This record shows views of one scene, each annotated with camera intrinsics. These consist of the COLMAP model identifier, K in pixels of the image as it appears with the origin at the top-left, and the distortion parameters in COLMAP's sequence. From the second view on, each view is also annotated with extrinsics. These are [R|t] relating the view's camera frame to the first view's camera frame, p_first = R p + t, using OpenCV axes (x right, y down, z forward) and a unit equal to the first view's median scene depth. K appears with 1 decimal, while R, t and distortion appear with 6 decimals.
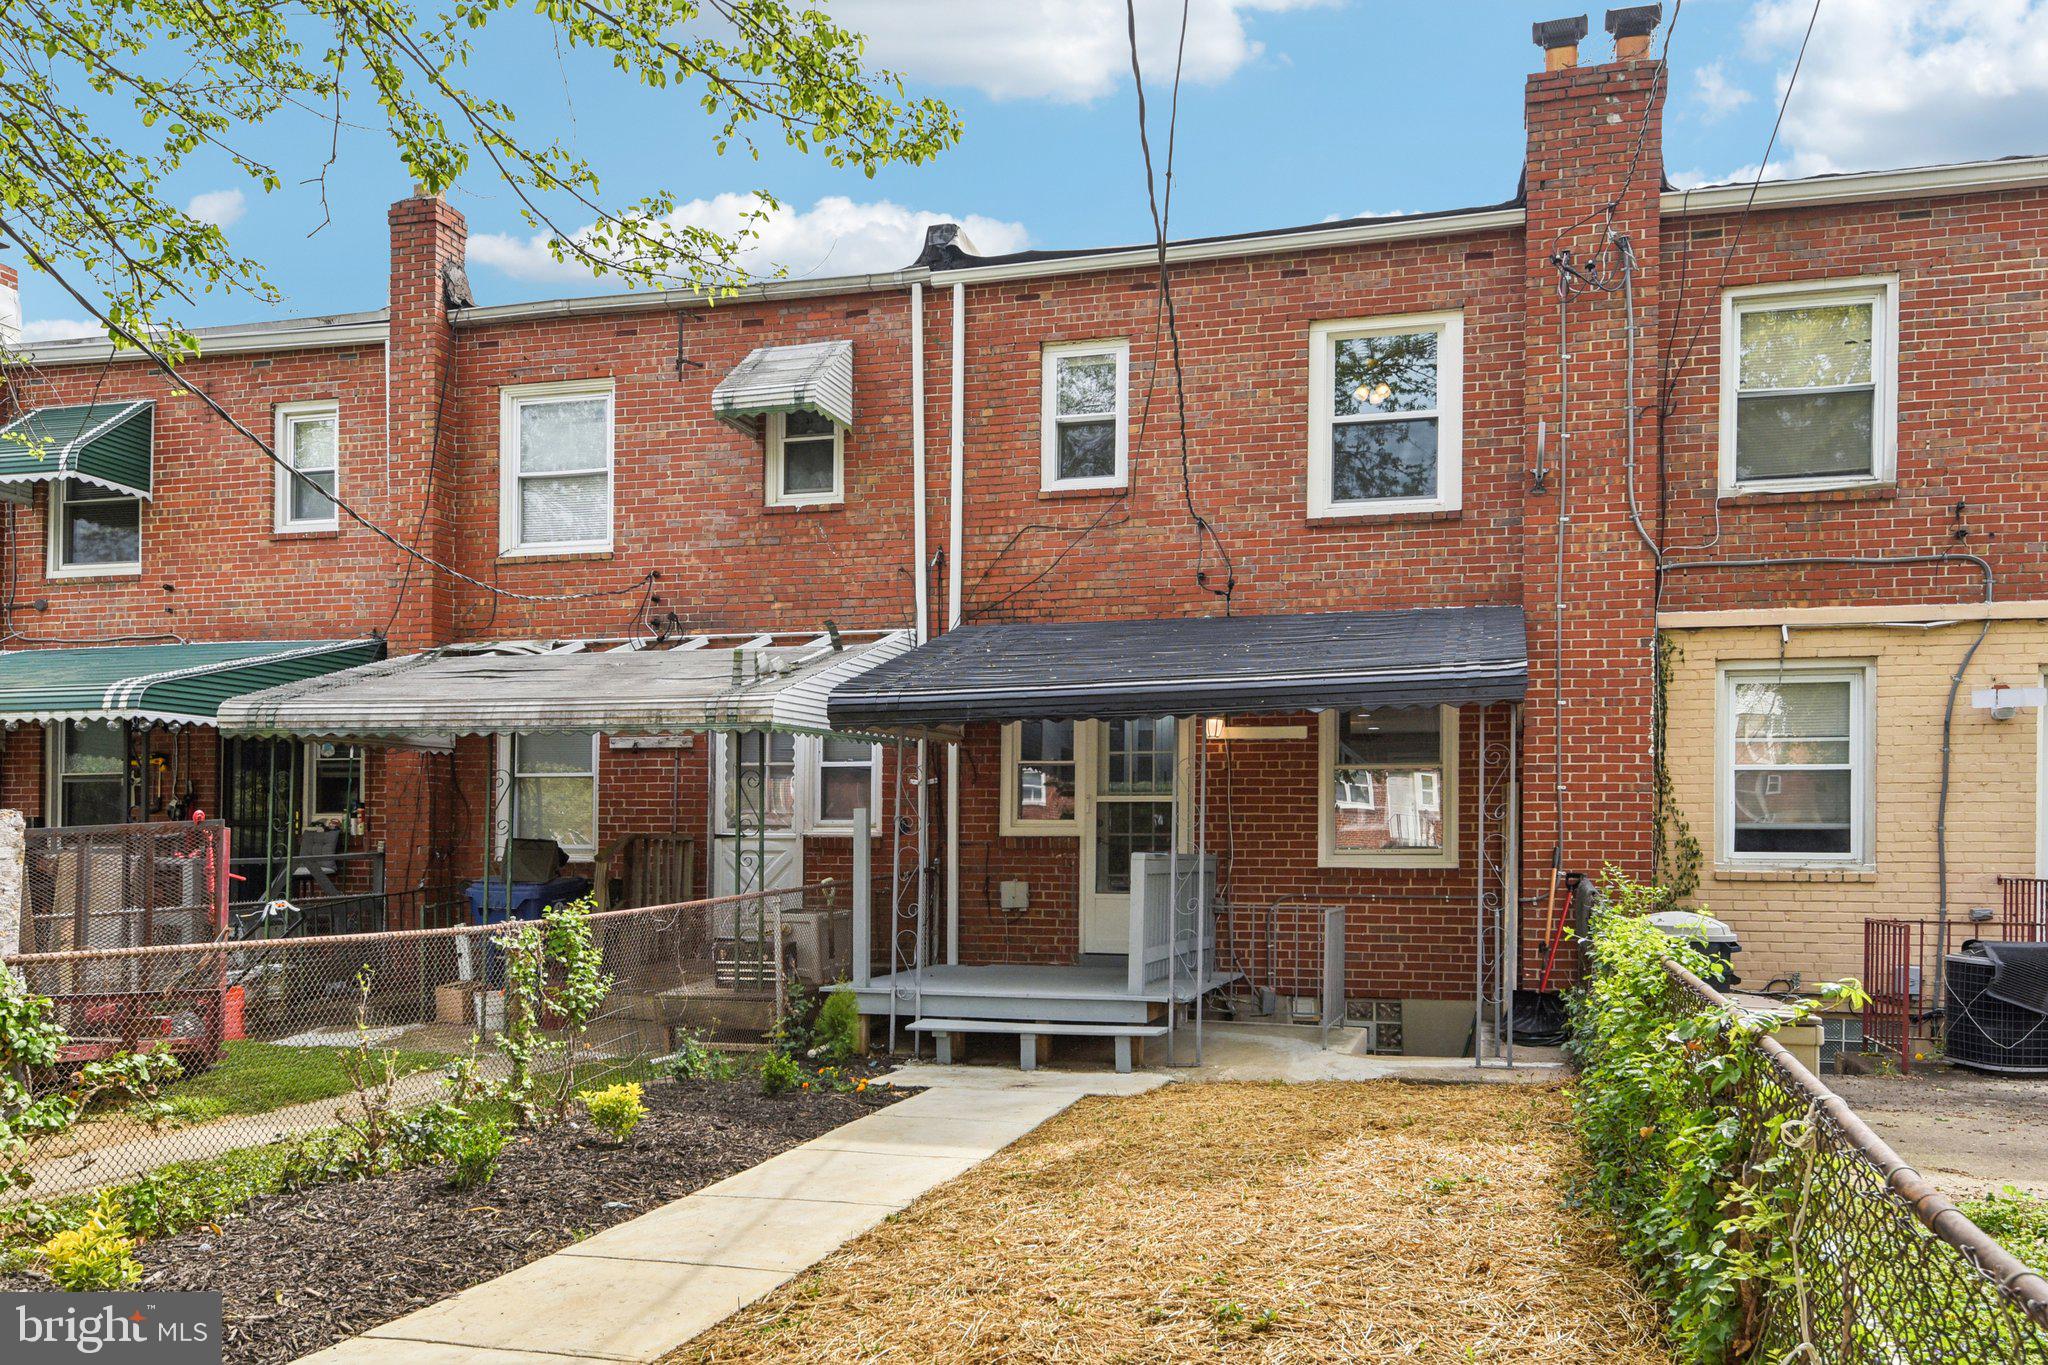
lens RADIAL K [[1683.9, 0, 997.2], [0, 1683.9, 860.1], [0, 0, 1]] dist [0.020308, -0.007601]
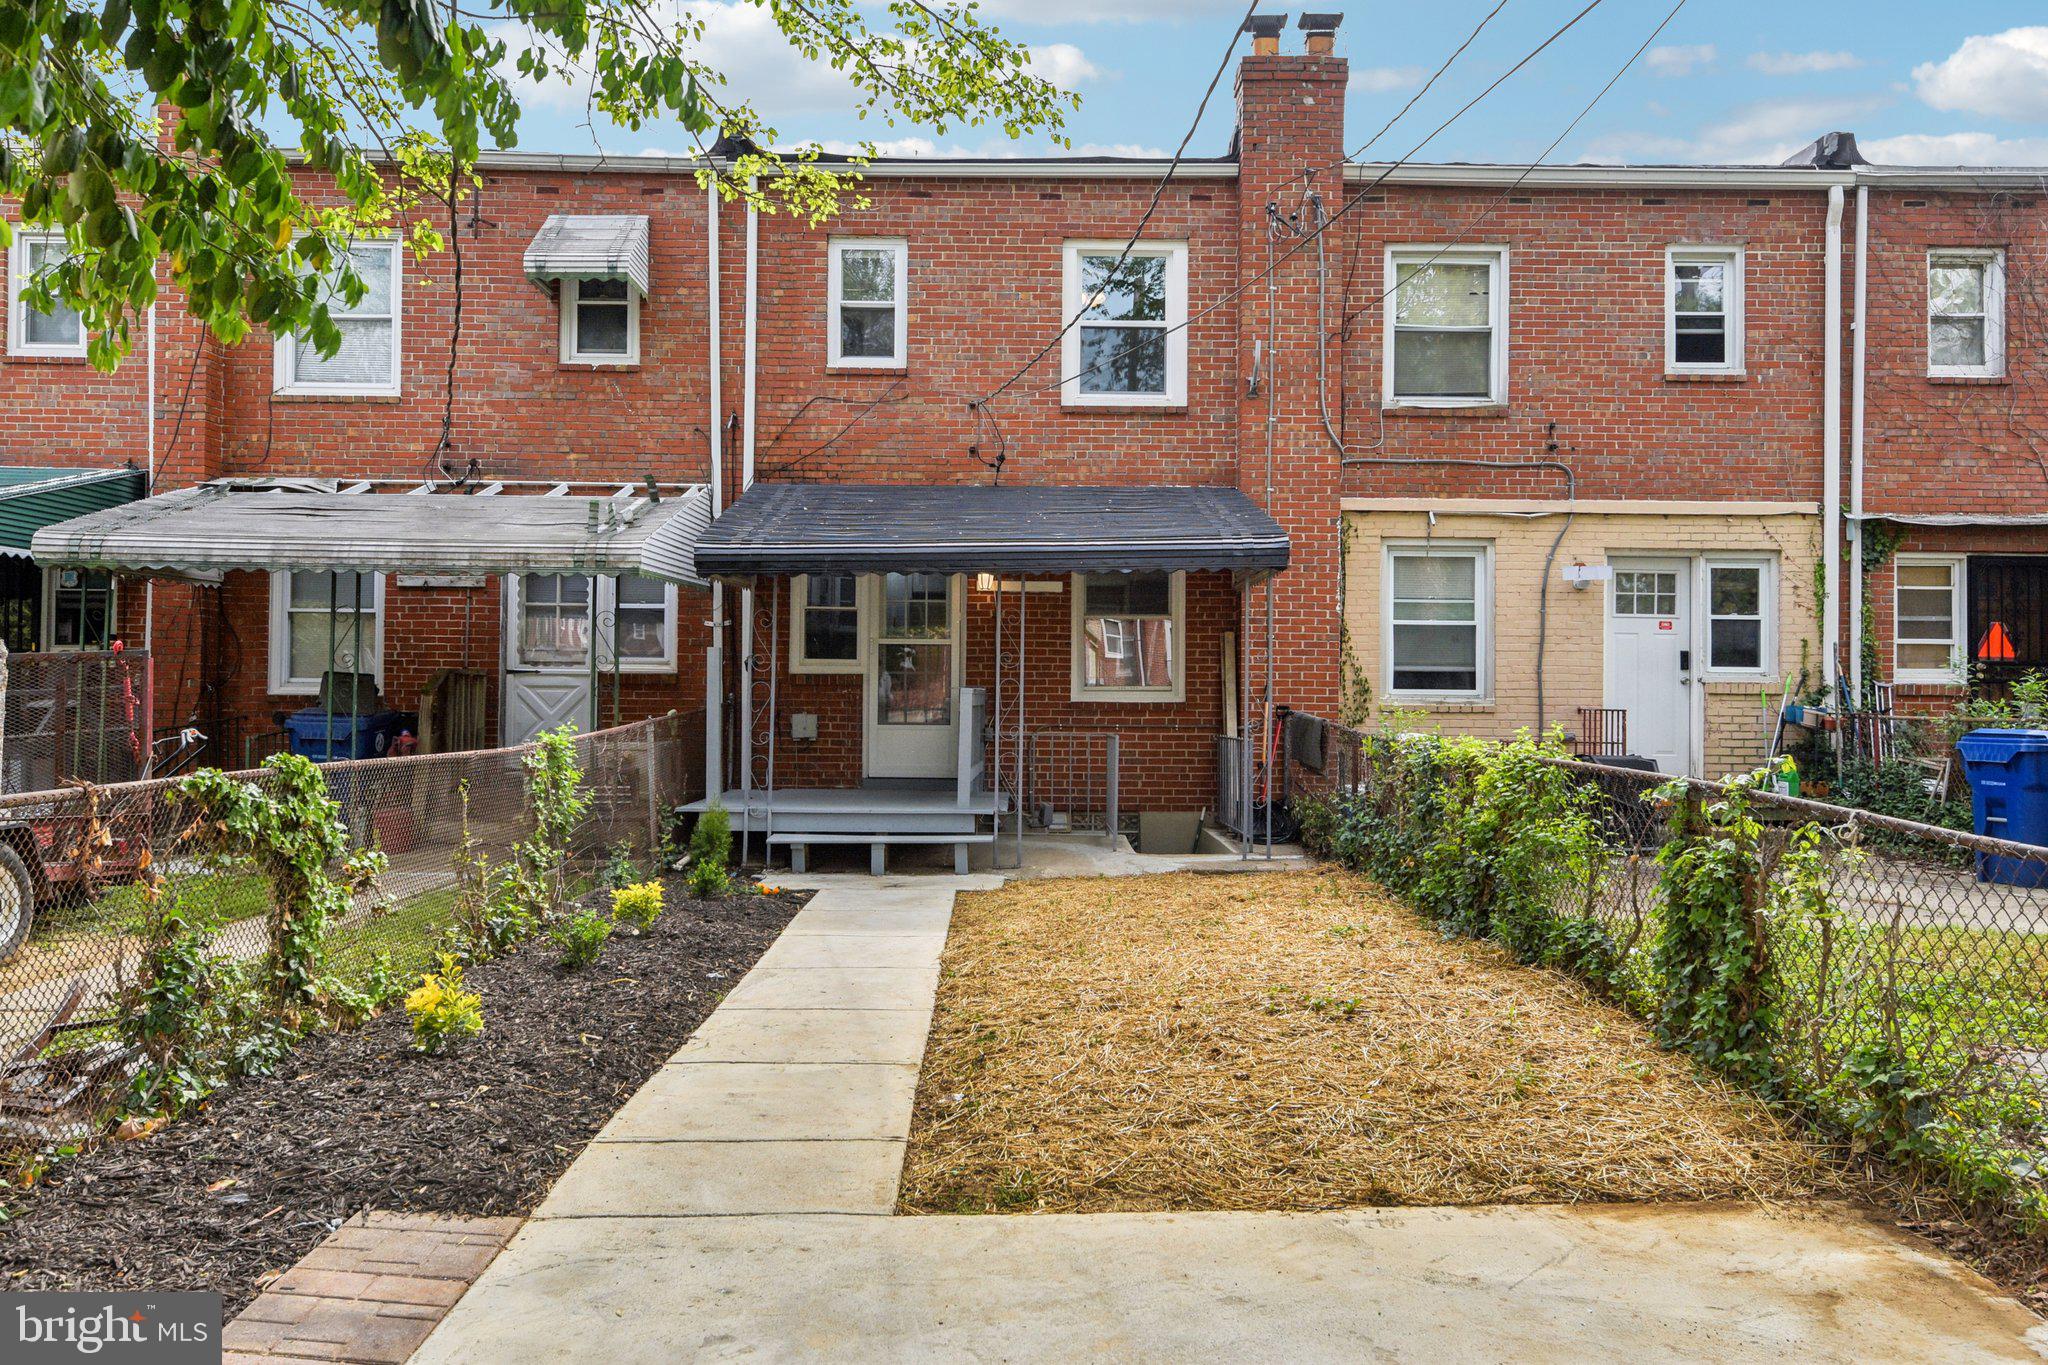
lens RADIAL K [[1642.6, 0, 1024.0], [0, 1642.6, 682.5], [0, 0, 1]] dist [0.039040, -0.018308]
pose [[0.955755, 0.004556, 0.294128, -0.181853], [-0.000958, 0.999923, -0.012377, 0.005445], [-0.294162, 0.011547, 0.955686, -0.090298]]
